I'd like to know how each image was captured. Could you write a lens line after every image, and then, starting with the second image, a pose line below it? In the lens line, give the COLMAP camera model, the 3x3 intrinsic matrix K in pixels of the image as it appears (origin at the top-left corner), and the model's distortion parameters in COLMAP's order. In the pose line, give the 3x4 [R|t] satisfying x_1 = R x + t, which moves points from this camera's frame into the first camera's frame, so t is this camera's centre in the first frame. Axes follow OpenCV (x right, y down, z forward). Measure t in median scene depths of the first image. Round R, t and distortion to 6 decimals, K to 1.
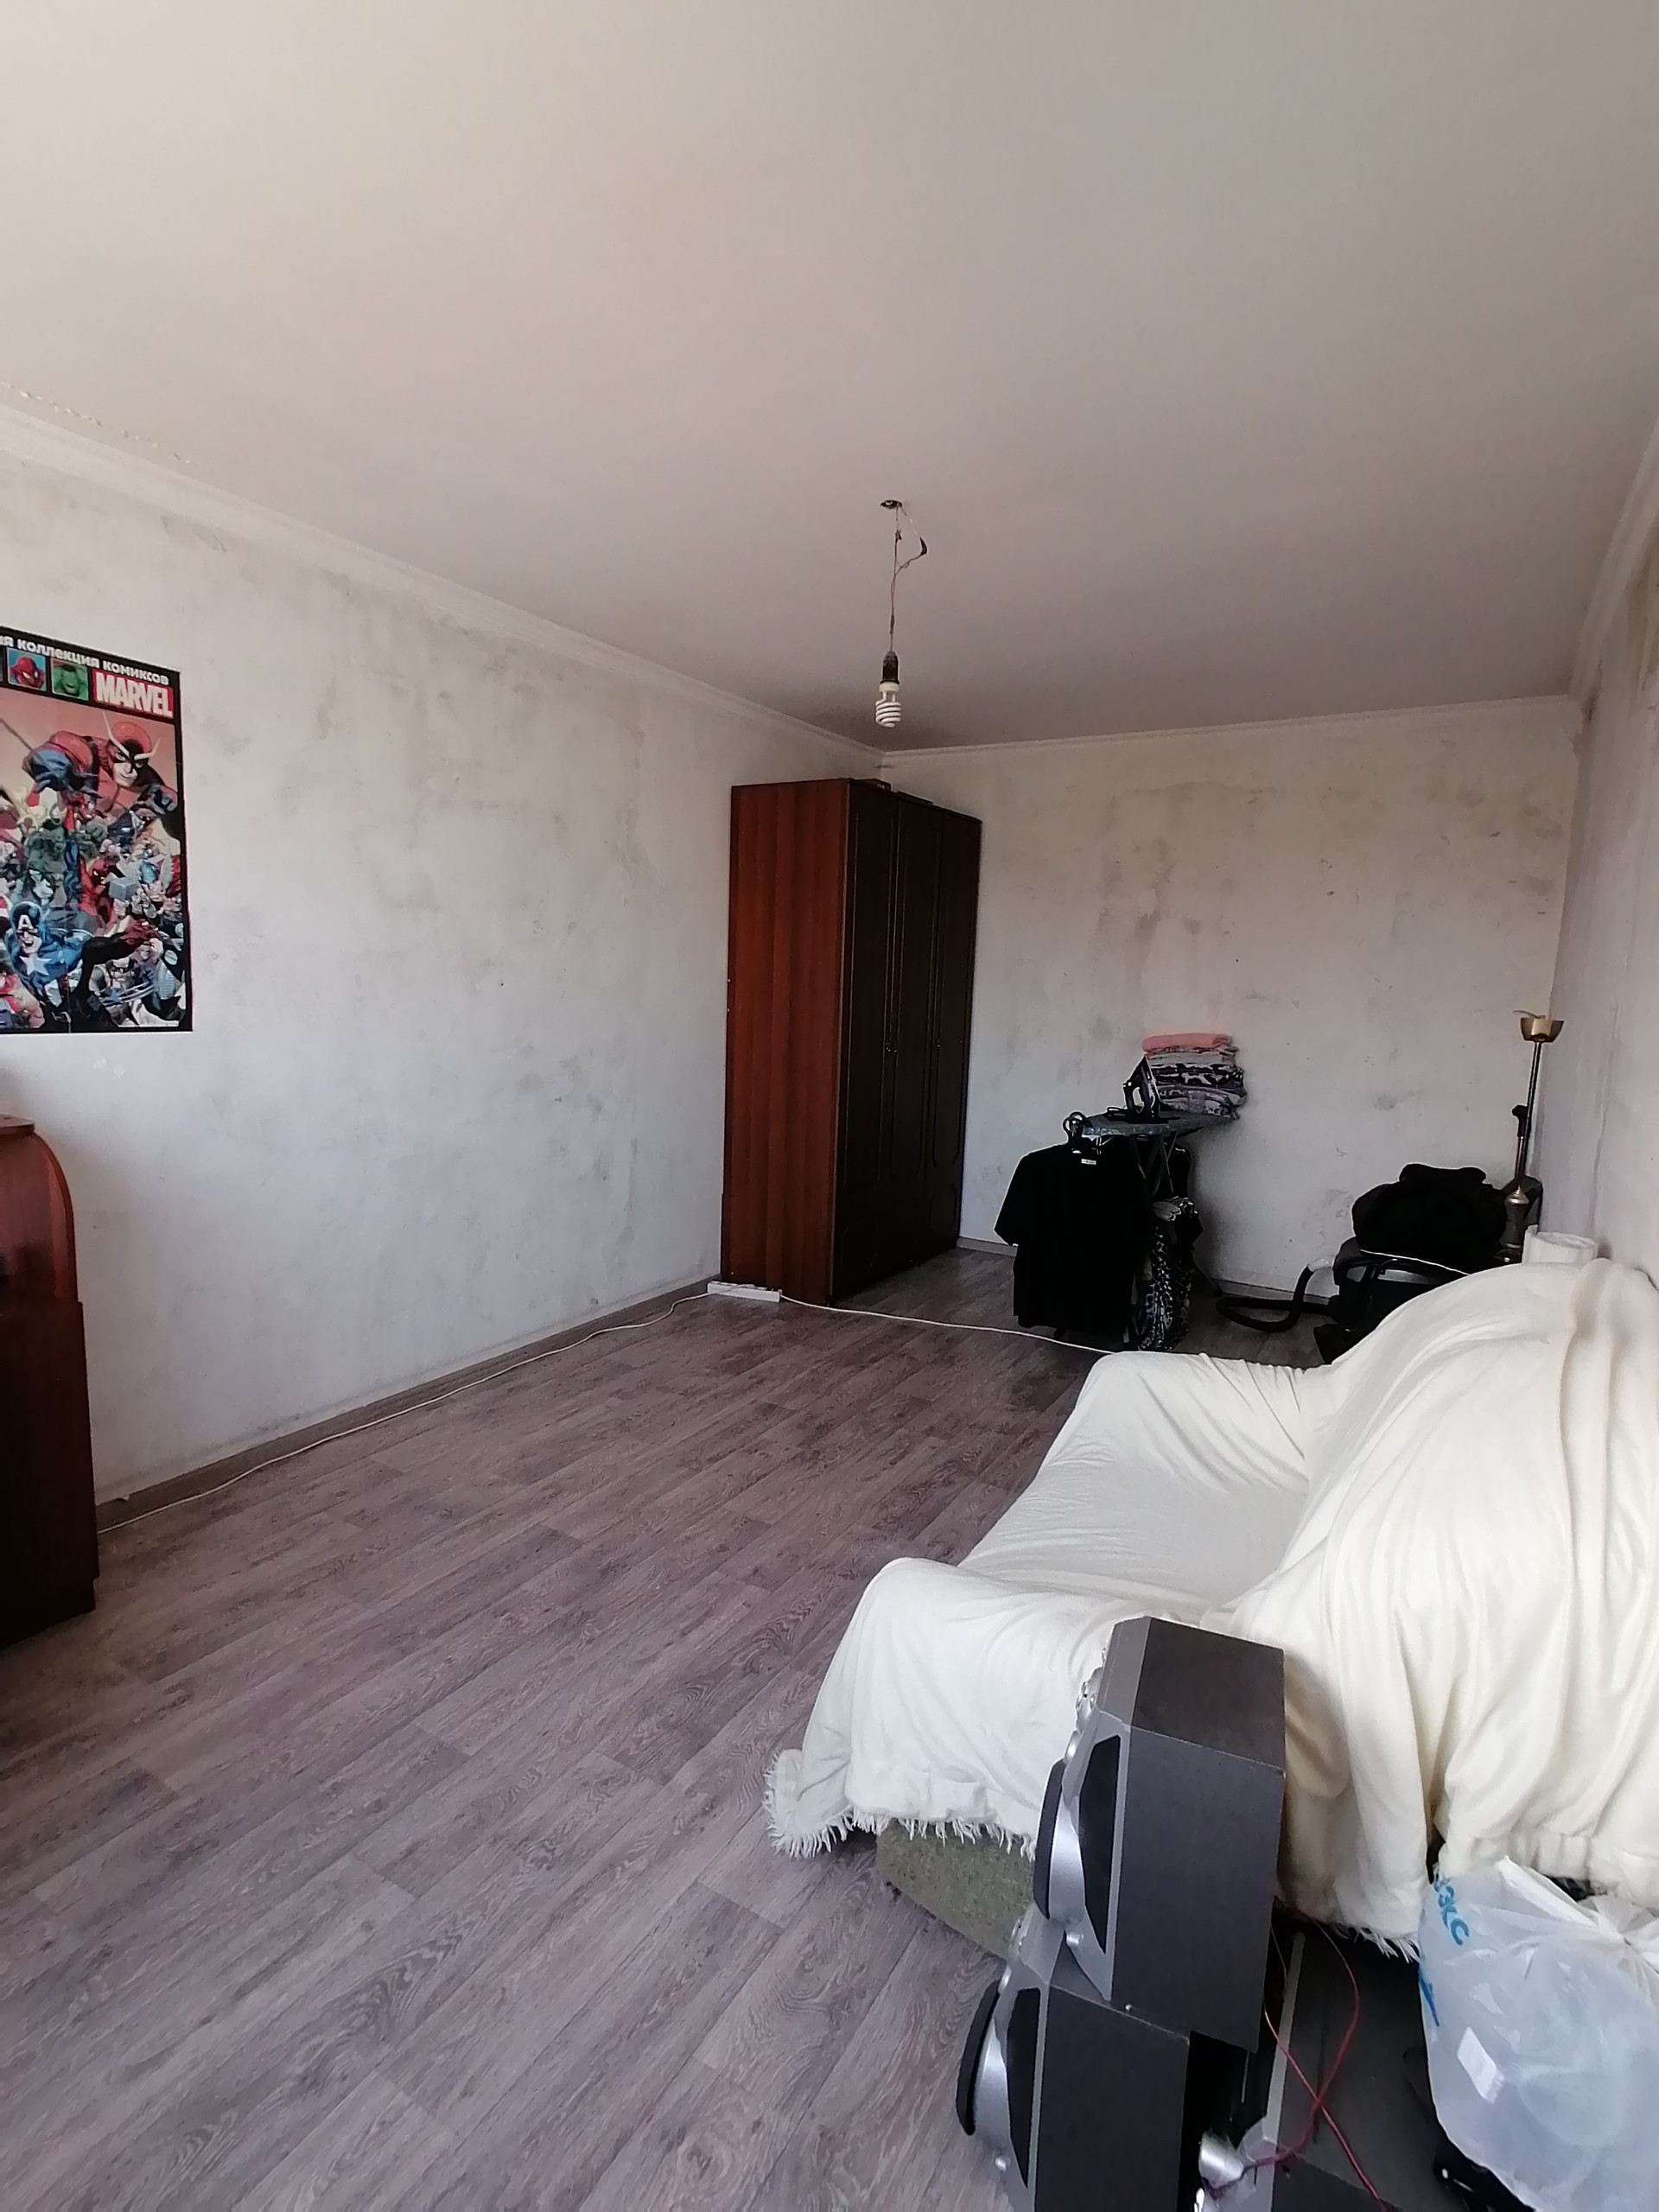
lens RADIAL K [[1100.7, 0, 805.4], [0, 1100.7, 1113.7], [0, 0, 1]] dist [0.035098, -0.031641]
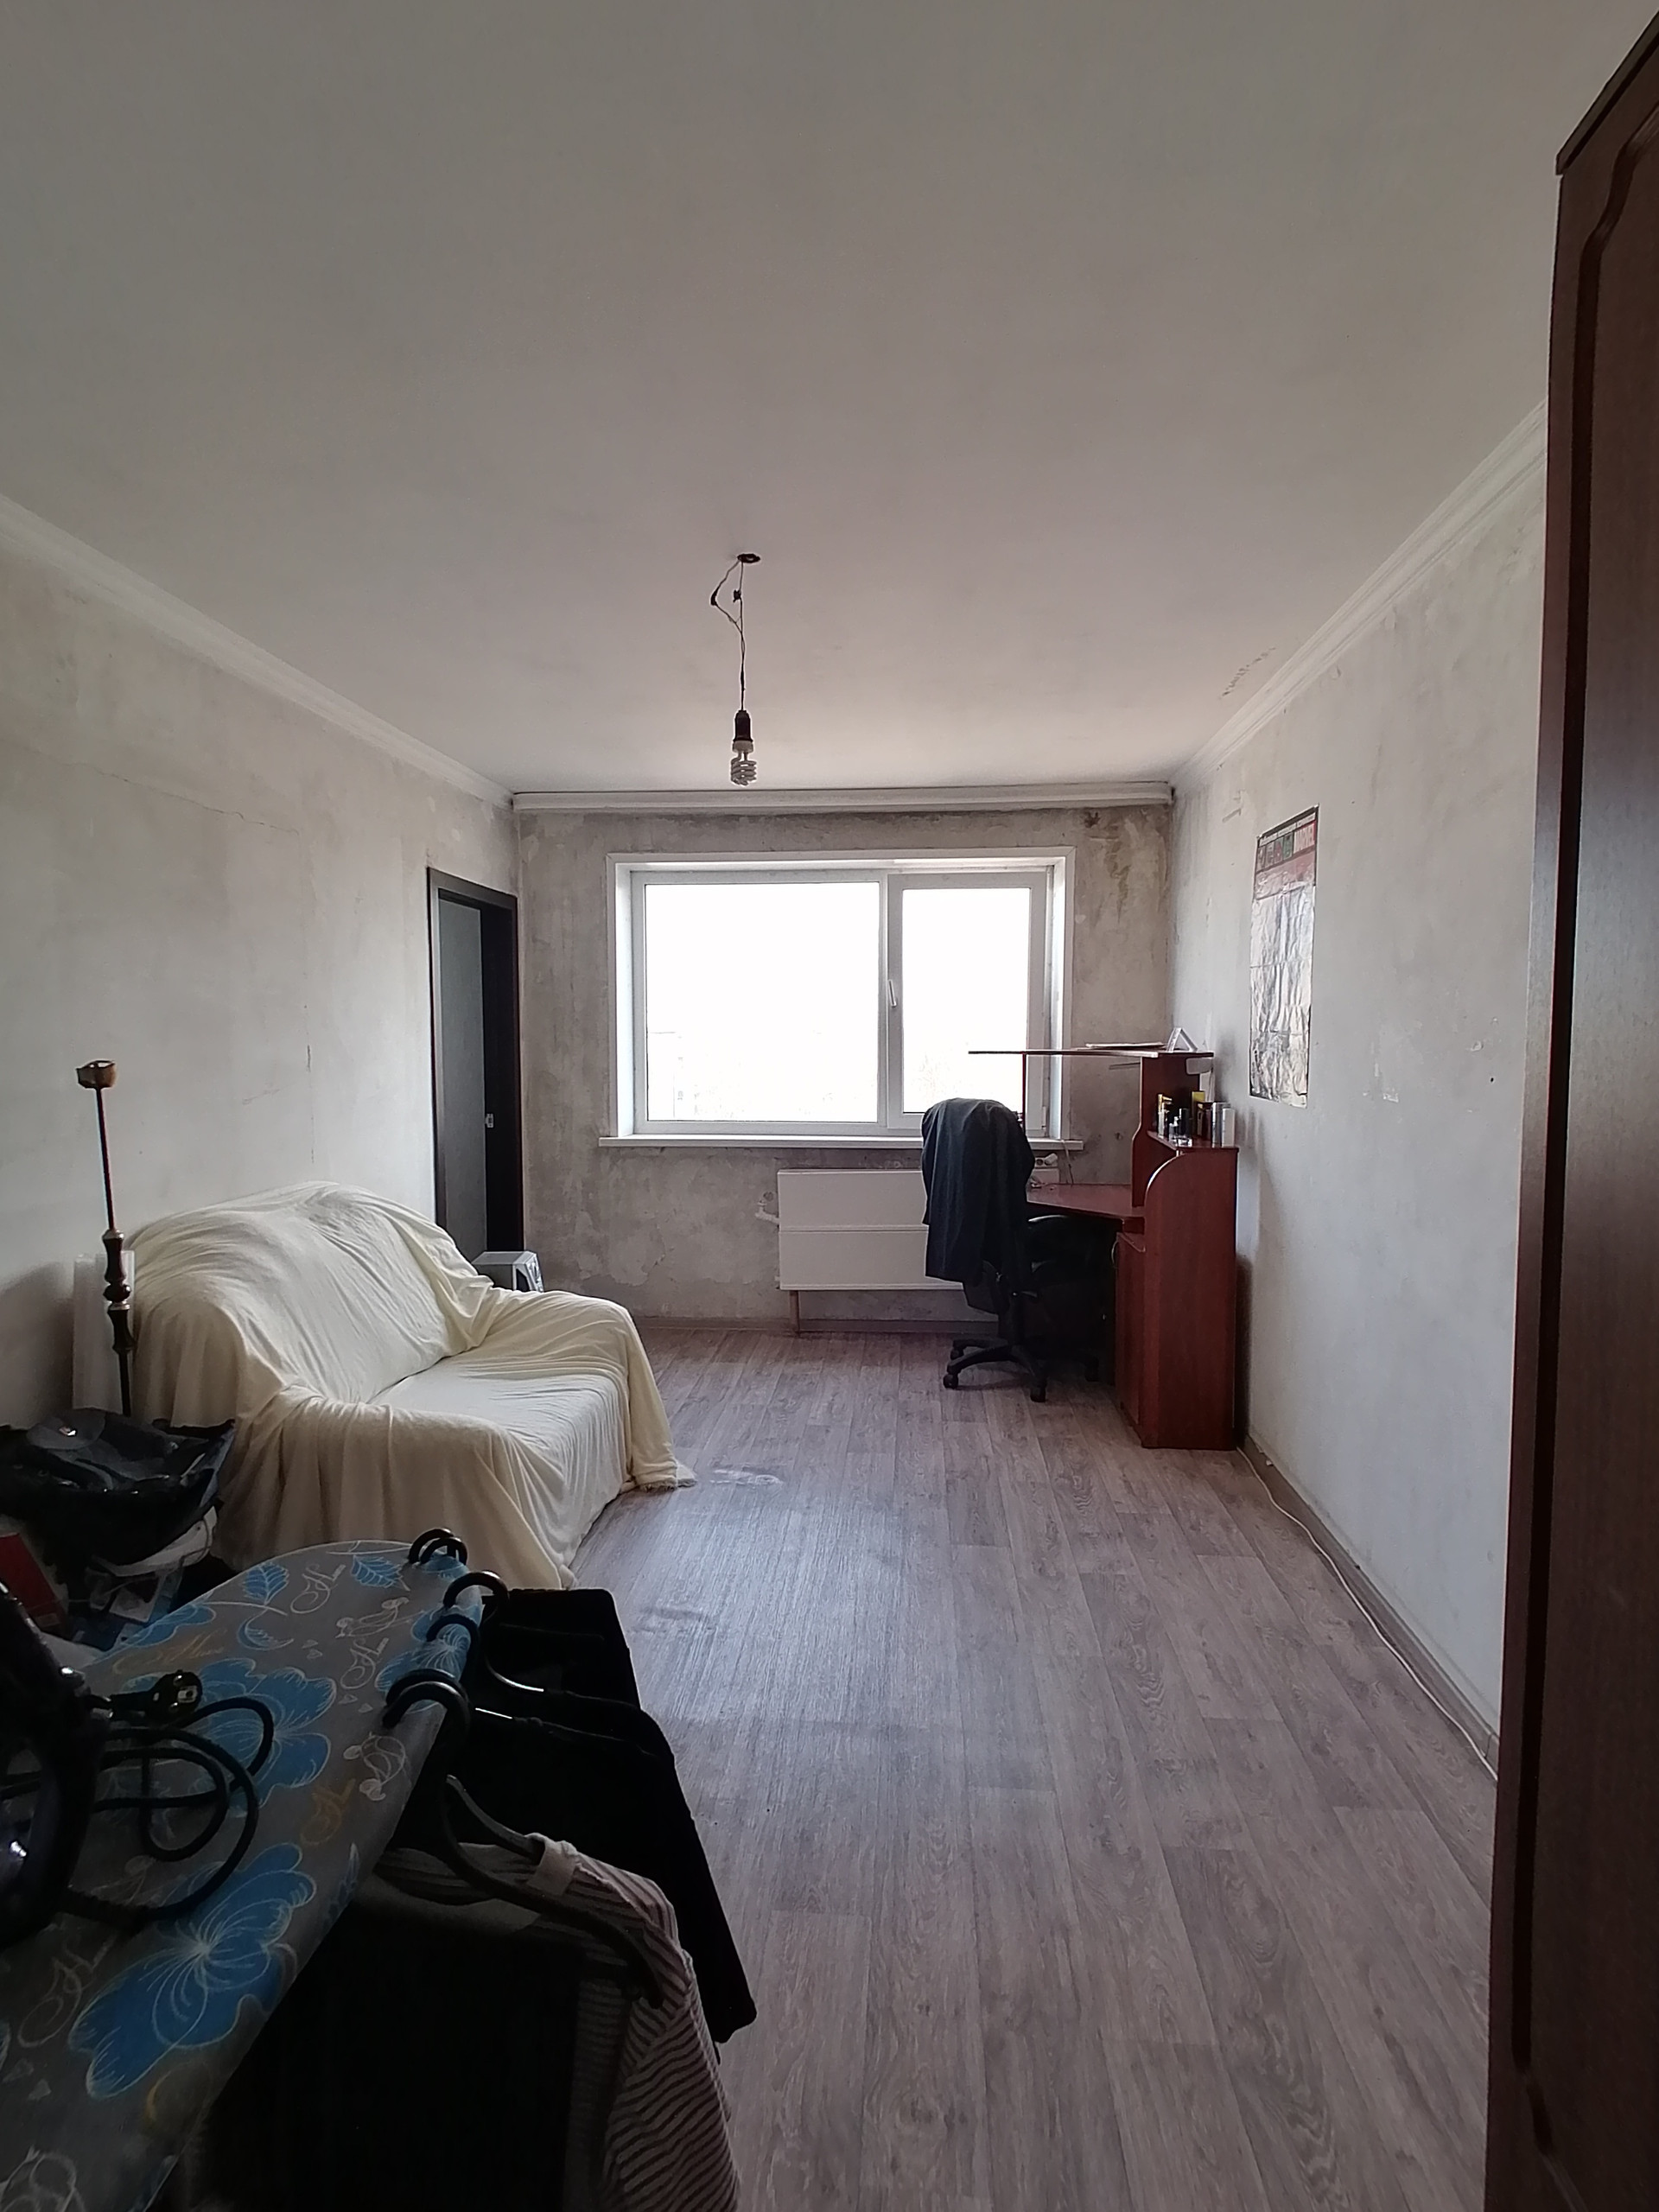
lens RADIAL K [[1100.7, 0, 805.4], [0, 1100.7, 1113.7], [0, 0, 1]] dist [0.035098, -0.031641]
pose [[-0.901812, 0.001207, -0.432127, 0.435108], [-0.082046, 0.981328, 0.173965, -0.235532], [0.424268, 0.192339, -0.884874, 1.897820]]
